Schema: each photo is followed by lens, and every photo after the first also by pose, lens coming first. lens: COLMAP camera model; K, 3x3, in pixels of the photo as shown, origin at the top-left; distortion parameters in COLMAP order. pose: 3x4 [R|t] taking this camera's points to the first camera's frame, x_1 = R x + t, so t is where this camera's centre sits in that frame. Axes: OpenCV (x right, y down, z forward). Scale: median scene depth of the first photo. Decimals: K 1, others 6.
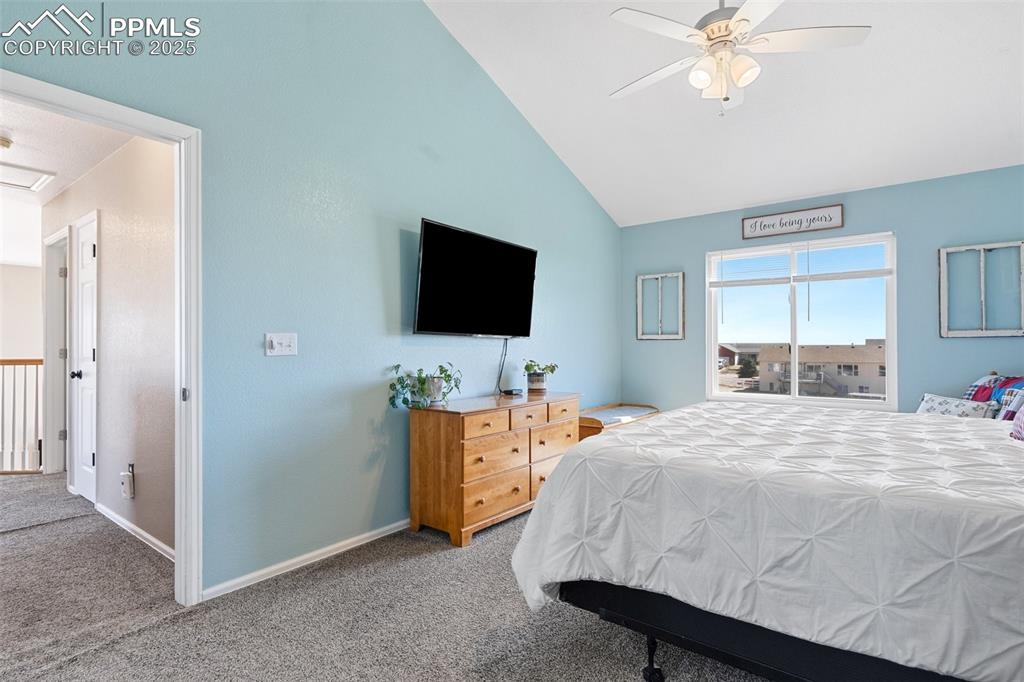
lens RADIAL K [[509.1, 0, 513.2], [0, 509.1, 346.4], [0, 0, 1]] dist [0.007856, -0.000671]
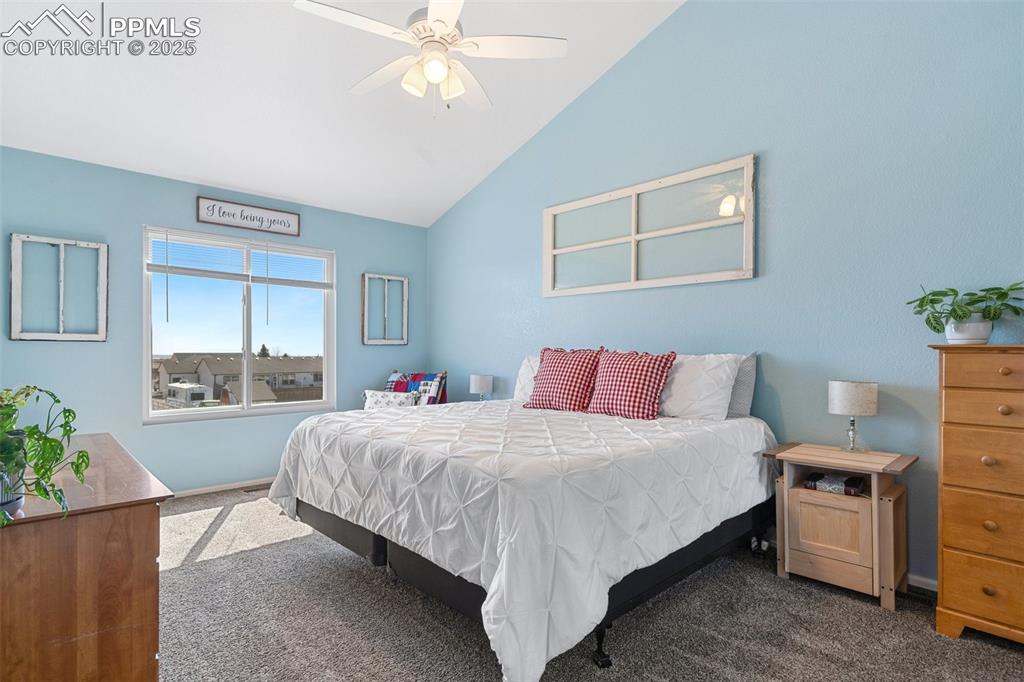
lens RADIAL K [[531.5, 0, 513.0], [0, 531.5, 341.3], [0, 0, 1]] dist [0.000821, 0.000140]
pose [[0.159122, 0.018021, 0.987094, -0.348873], [-0.004746, 0.999836, -0.017489, -0.003815], [-0.987247, -0.001902, 0.159182, 0.400418]]
